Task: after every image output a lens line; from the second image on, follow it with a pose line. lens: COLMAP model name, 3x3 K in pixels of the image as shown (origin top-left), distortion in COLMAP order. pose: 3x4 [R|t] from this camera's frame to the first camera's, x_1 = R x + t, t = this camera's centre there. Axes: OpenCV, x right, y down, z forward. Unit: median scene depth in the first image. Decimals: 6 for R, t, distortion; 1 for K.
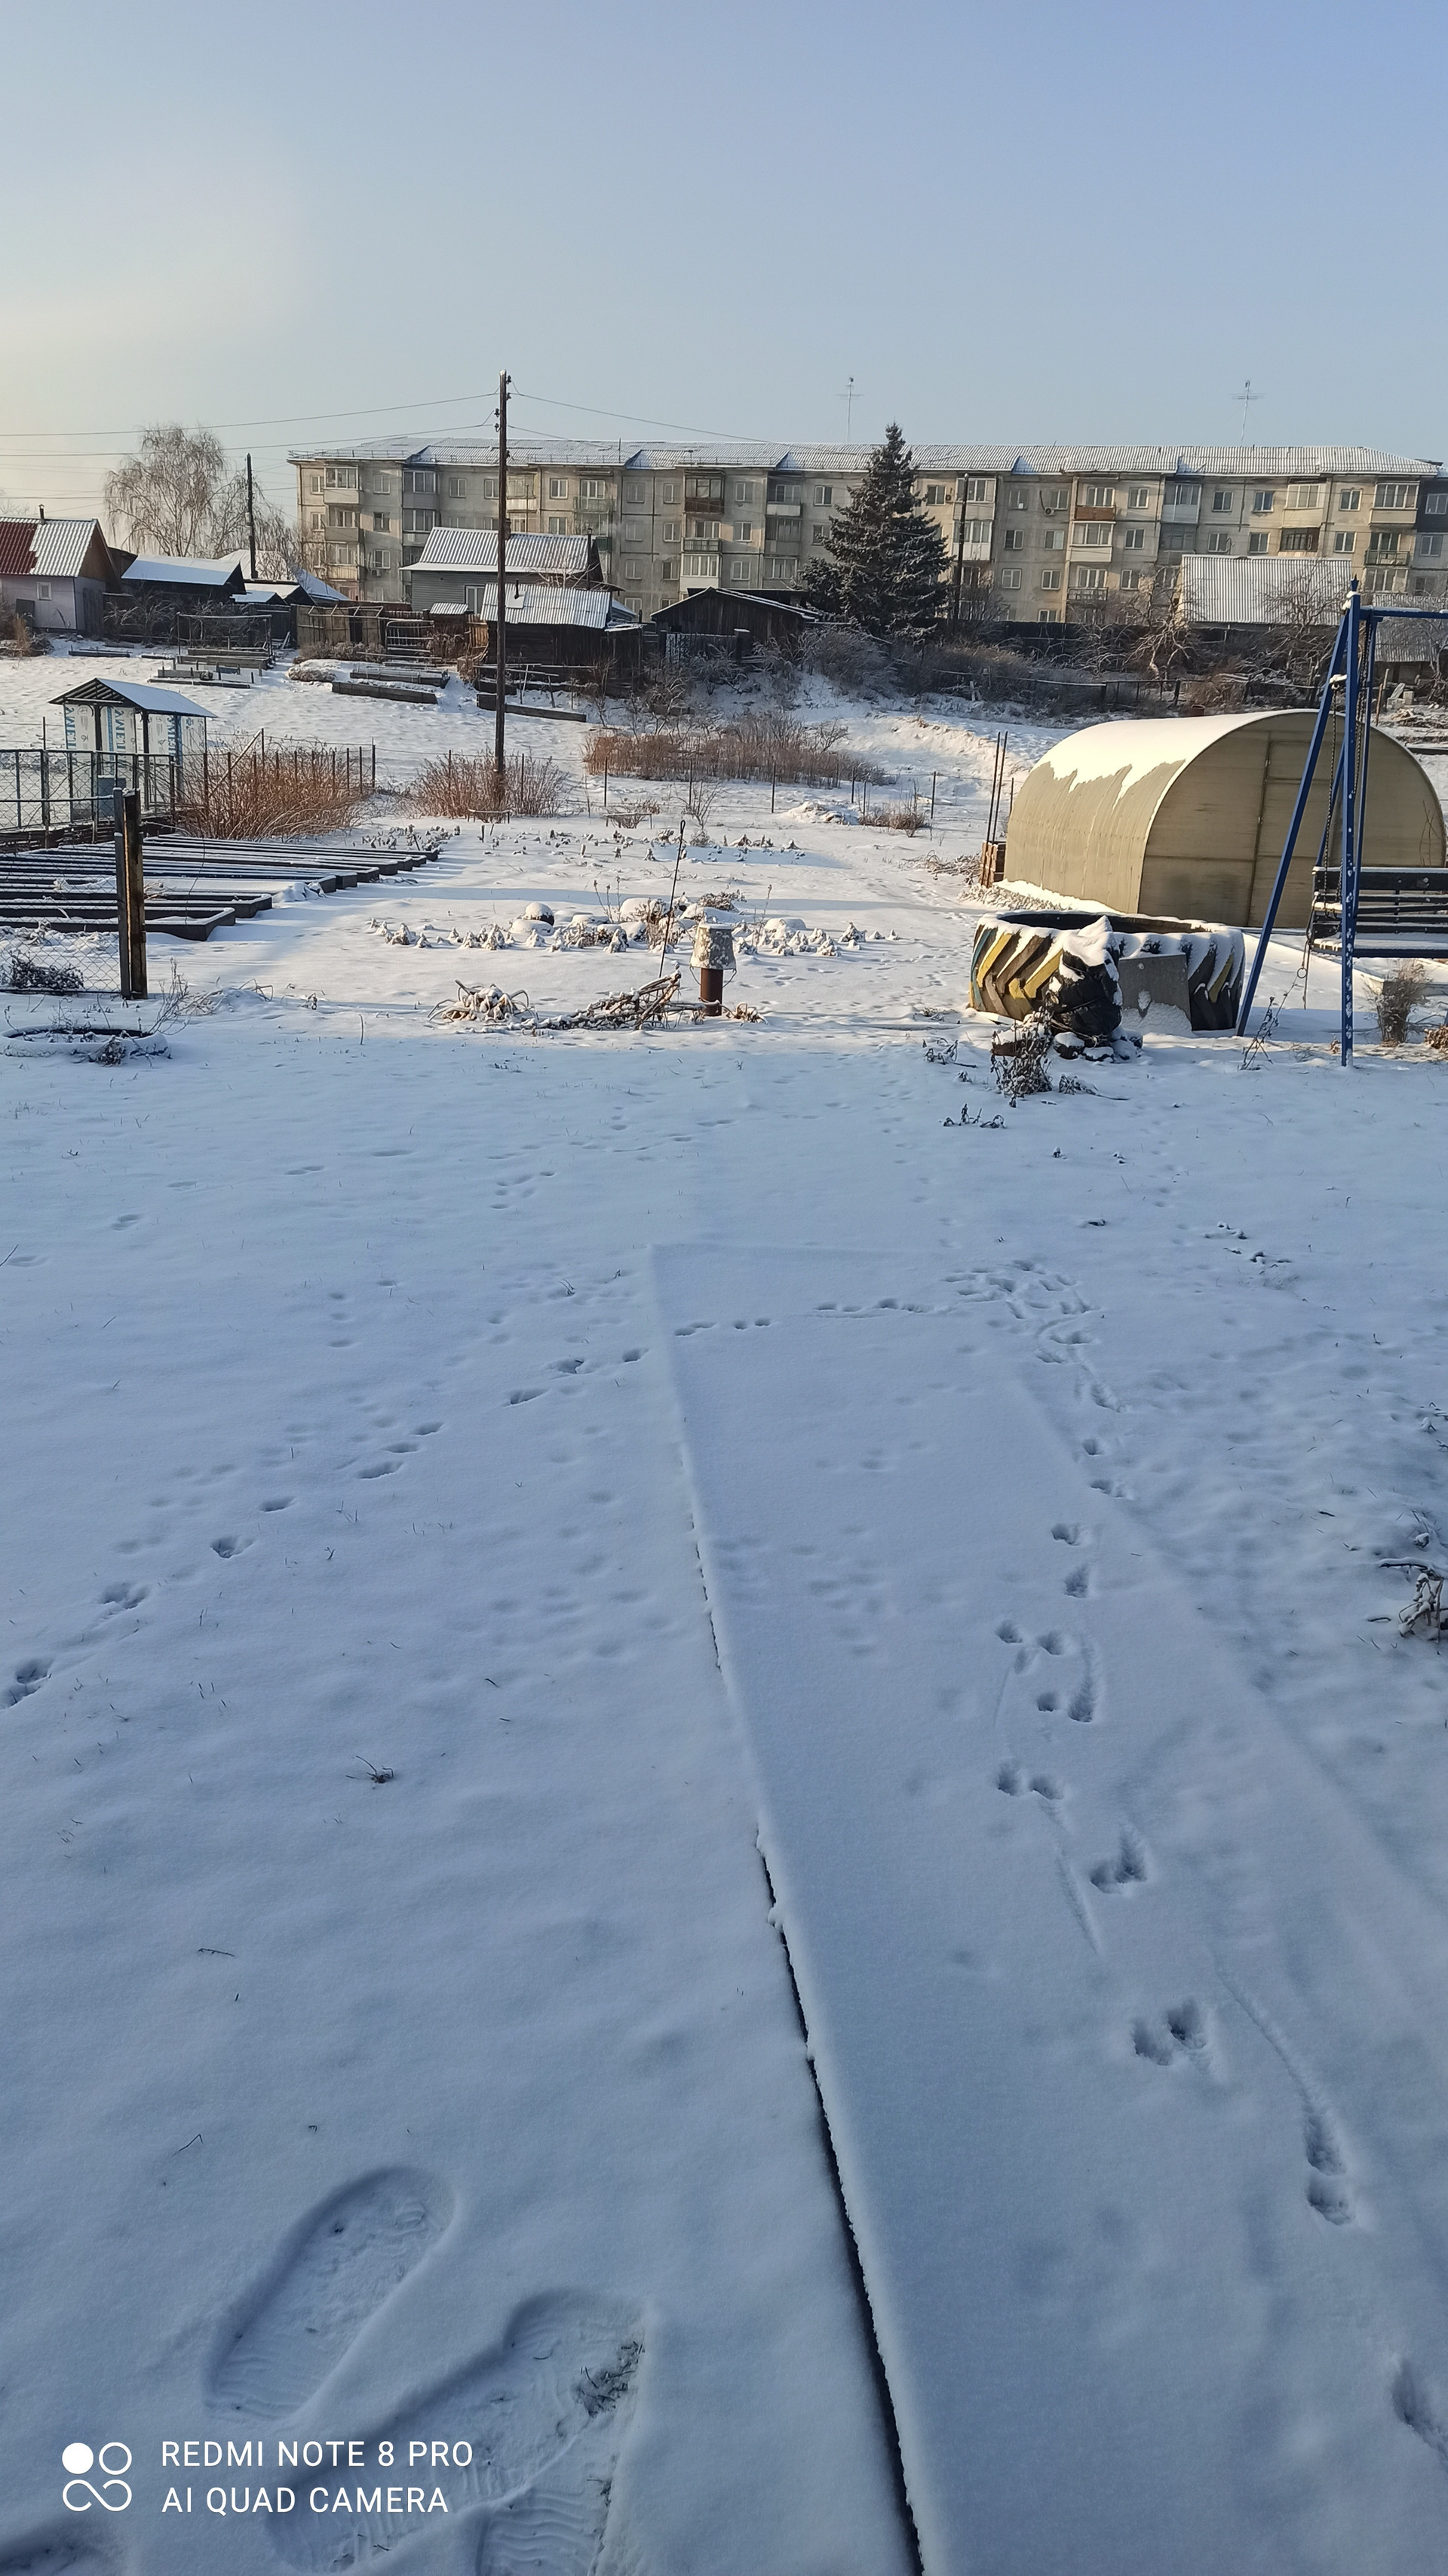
lens RADIAL K [[1877.1, 0, 730.0], [0, 1877.1, 1282.4], [0, 0, 1]] dist [0.086411, -0.092877]
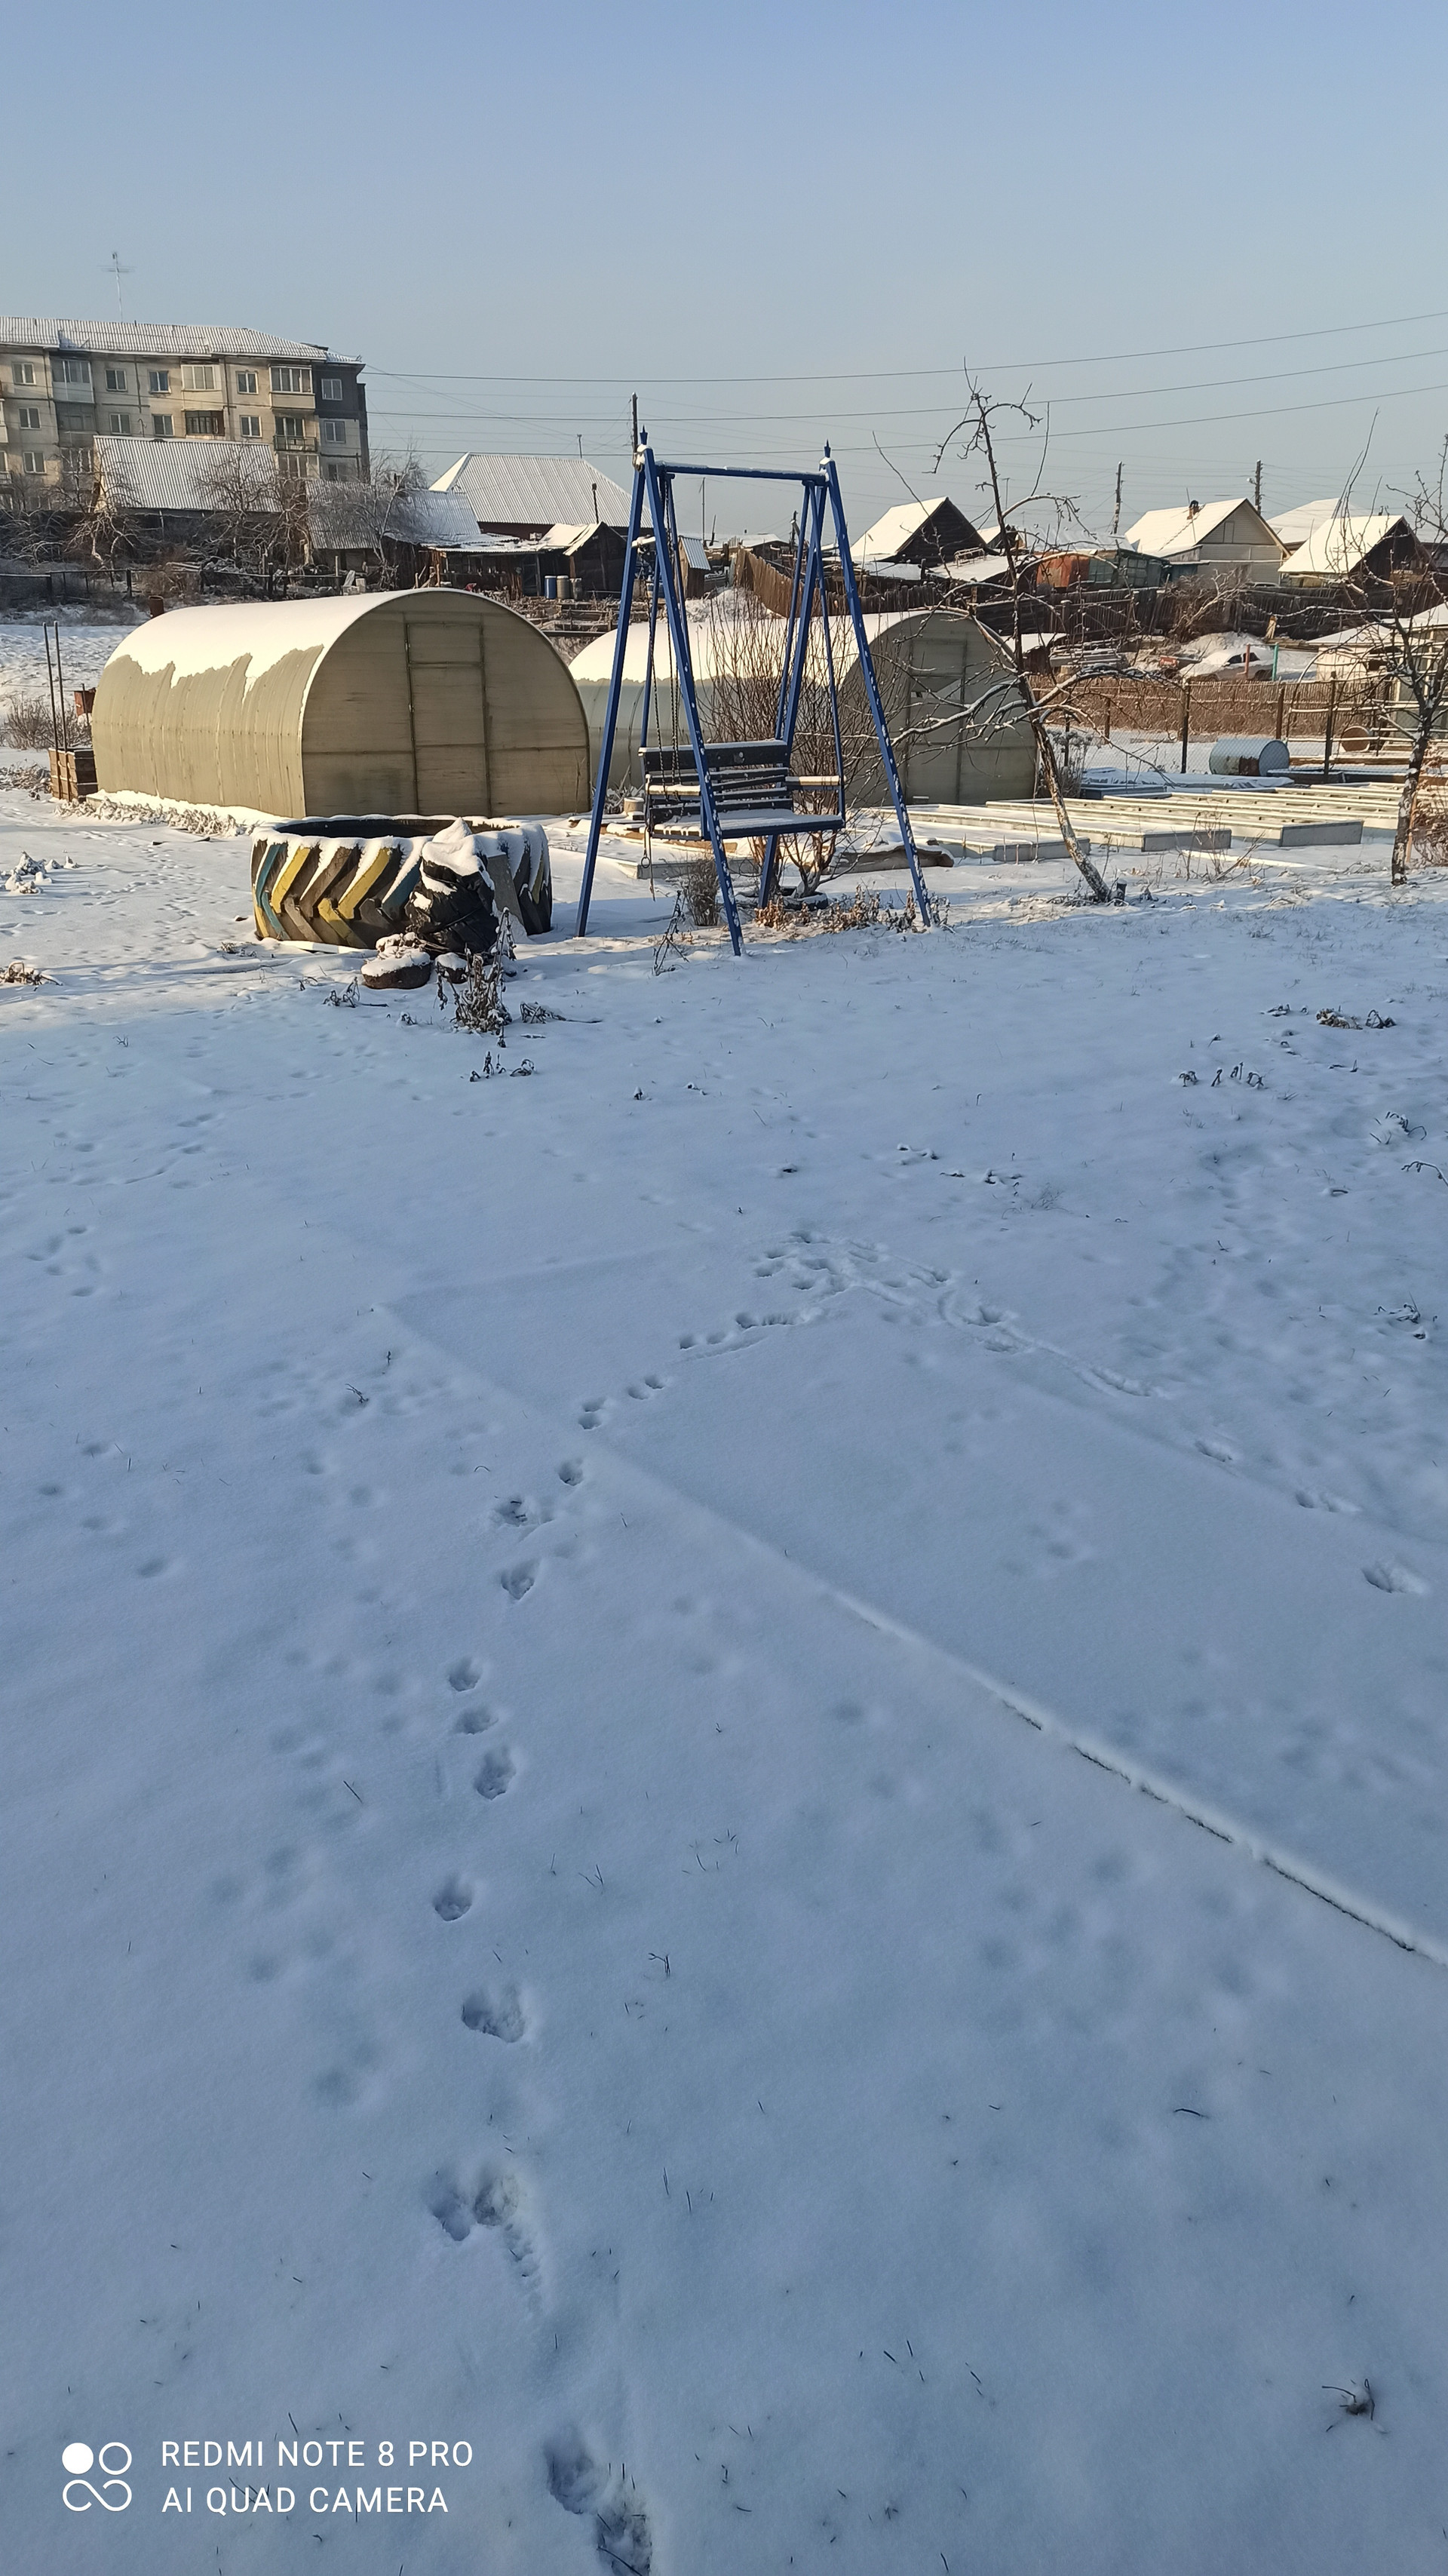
lens RADIAL K [[1877.1, 0, 730.0], [0, 1877.1, 1282.4], [0, 0, 1]] dist [0.086411, -0.092877]
pose [[0.863432, -0.202221, 0.462160, -0.146065], [0.178656, 0.979340, 0.094741, -0.041375], [-0.471771, 0.000765, 0.881721, 0.156848]]
